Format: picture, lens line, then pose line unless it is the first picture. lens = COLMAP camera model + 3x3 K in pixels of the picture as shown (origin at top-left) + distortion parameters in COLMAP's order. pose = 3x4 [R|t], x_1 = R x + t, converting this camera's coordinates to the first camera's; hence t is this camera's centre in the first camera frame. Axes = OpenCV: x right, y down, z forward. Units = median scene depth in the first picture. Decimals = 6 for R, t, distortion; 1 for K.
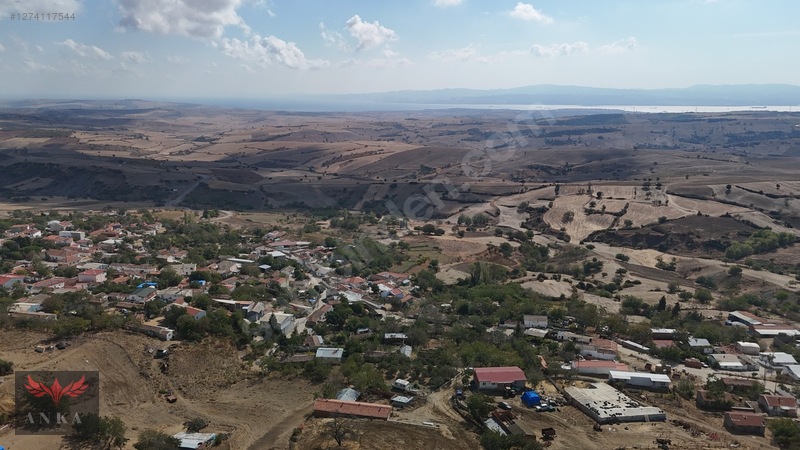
lens RADIAL K [[584.5, 0, 398.7], [0, 584.5, 223.5], [0, 0, 1]] dist [0.083534, -0.080440]
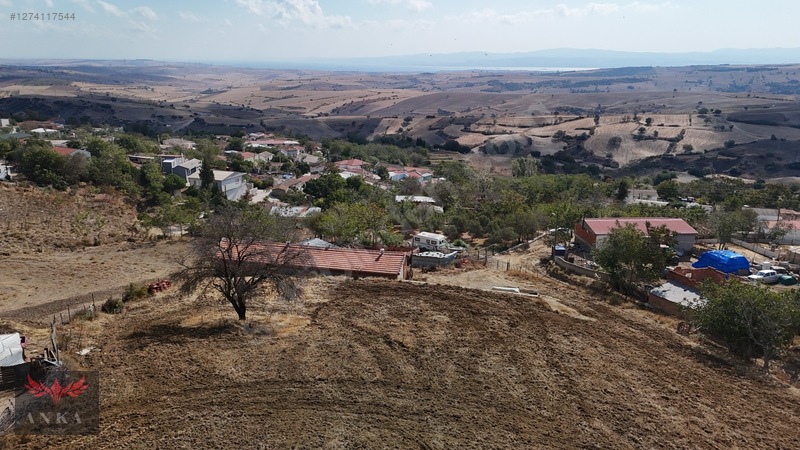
lens RADIAL K [[584.5, 0, 398.1], [0, 584.5, 224.3], [0, 0, 1]] dist [0.083534, -0.080440]
pose [[0.999670, 0.008269, -0.024332, -0.004319], [-0.006868, 0.998344, 0.057109, 0.117847], [0.024764, -0.056923, 0.998071, 0.266856]]
